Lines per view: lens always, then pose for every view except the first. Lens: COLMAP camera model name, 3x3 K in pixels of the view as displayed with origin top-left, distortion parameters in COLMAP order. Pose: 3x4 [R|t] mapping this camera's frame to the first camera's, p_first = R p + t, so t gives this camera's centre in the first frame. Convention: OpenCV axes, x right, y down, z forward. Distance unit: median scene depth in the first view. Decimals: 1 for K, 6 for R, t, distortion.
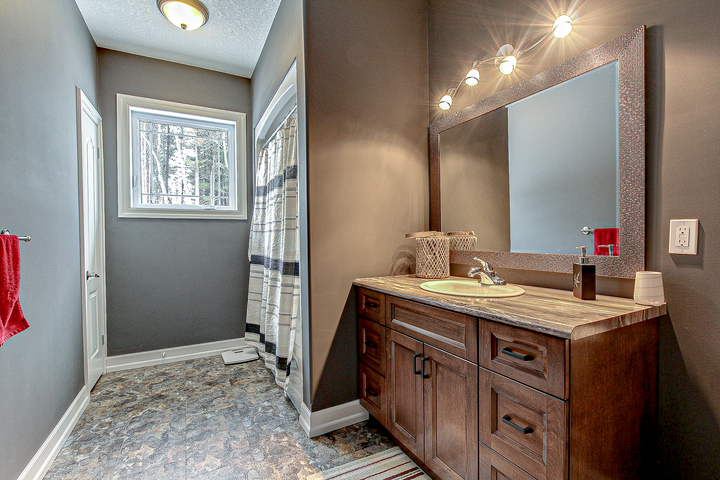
lens RADIAL K [[328.9, 0, 360.4], [0, 328.9, 239.9], [0, 0, 1]] dist [-0.012730, 0.002198]
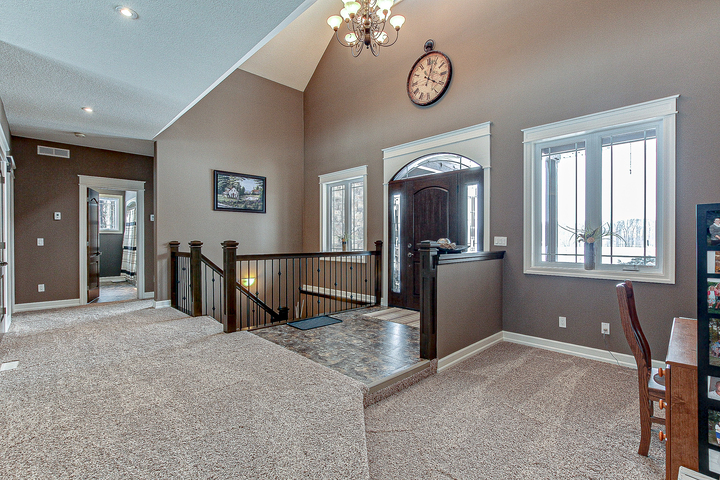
lens RADIAL K [[328.9, 0, 363.2], [0, 328.9, 240.9], [0, 0, 1]] dist [-0.012730, 0.002198]
pose [[0.961426, 0.010386, 0.274869, 0.908846], [-0.007777, 0.999914, -0.010580, 0.010861], [-0.274955, 0.008034, 0.961423, -2.360454]]
